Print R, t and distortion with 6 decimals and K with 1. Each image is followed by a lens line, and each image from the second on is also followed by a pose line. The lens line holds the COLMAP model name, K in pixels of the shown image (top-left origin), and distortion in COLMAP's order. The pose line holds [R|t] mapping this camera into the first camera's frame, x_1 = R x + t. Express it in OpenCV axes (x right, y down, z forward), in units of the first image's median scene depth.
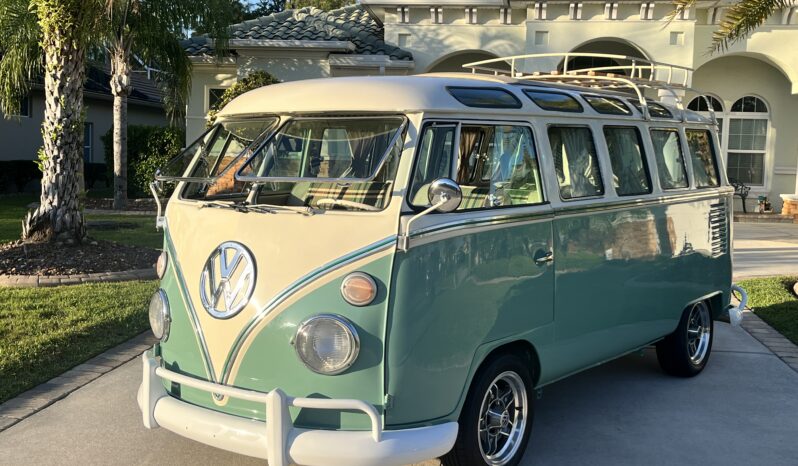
lens RADIAL K [[906.4, 0, 388.9], [0, 906.4, 233.0], [0, 0, 1]] dist [0.106764, -0.311709]
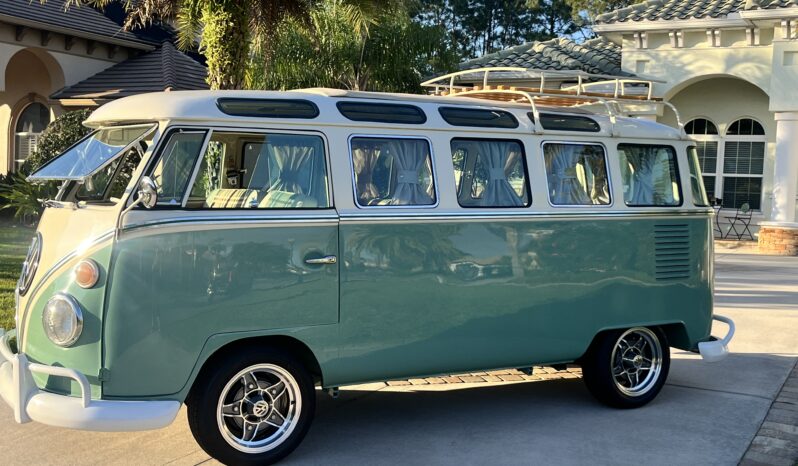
lens RADIAL K [[907.3, 0, 399.0], [0, 907.3, 233.0], [0, 0, 1]] dist [0.097189, -0.239319]
pose [[0.930656, 0.029731, -0.364686, 0.271366], [-0.043923, 0.998564, -0.030682, 0.010455], [0.363250, 0.044572, 0.930625, 0.025139]]
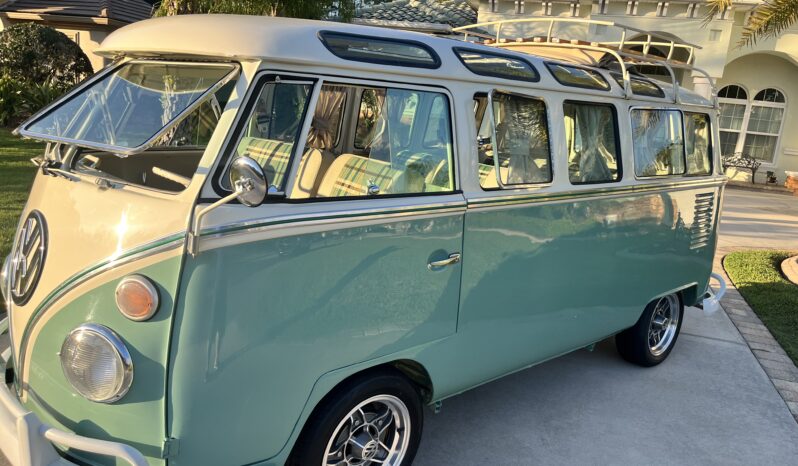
lens RADIAL K [[605.3, 0, 402.2], [0, 605.3, 240.9], [0, 0, 1]] dist [0.061412, -0.092779]
pose [[0.984666, 0.101927, -0.141575, 0.088828], [-0.083770, 0.988129, 0.128777, -0.023866], [0.153020, -0.114943, 0.981516, 0.198838]]
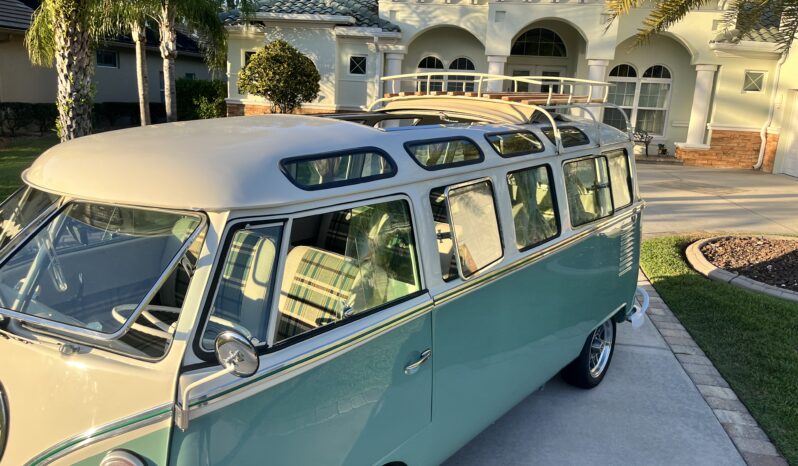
lens RADIAL K [[605.3, 0, 402.2], [0, 605.3, 240.9], [0, 0, 1]] dist [0.061412, -0.092779]
pose [[0.999829, 0.018388, 0.001864, 0.065575], [-0.018449, 0.986976, 0.159804, -0.071699], [0.001099, -0.159811, 0.987147, 0.201242]]
